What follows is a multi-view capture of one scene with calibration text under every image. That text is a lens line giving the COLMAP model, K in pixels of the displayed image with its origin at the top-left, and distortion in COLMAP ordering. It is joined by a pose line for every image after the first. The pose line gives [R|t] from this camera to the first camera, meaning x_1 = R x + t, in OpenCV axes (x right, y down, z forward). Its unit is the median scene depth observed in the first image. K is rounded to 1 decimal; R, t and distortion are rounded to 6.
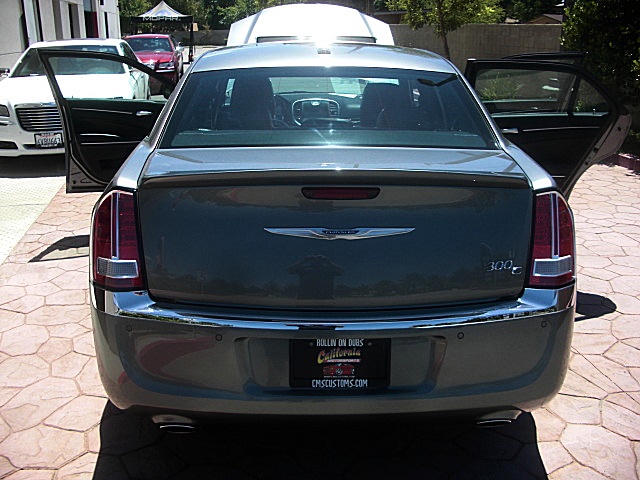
lens RADIAL K [[618.4, 0, 316.1], [0, 618.4, 242.2], [0, 0, 1]] dist [-0.231309, 0.208918]
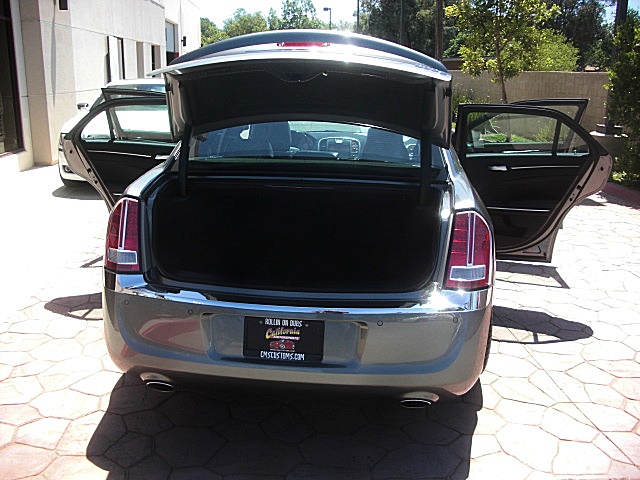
lens RADIAL K [[618.4, 0, 316.1], [0, 618.4, 242.2], [0, 0, 1]] dist [-0.231309, 0.208918]
pose [[0.991577, 0.043966, -0.121828, 0.198175], [-0.052045, 0.996595, -0.063951, 0.059733], [0.118602, 0.069753, 0.990489, -0.202257]]
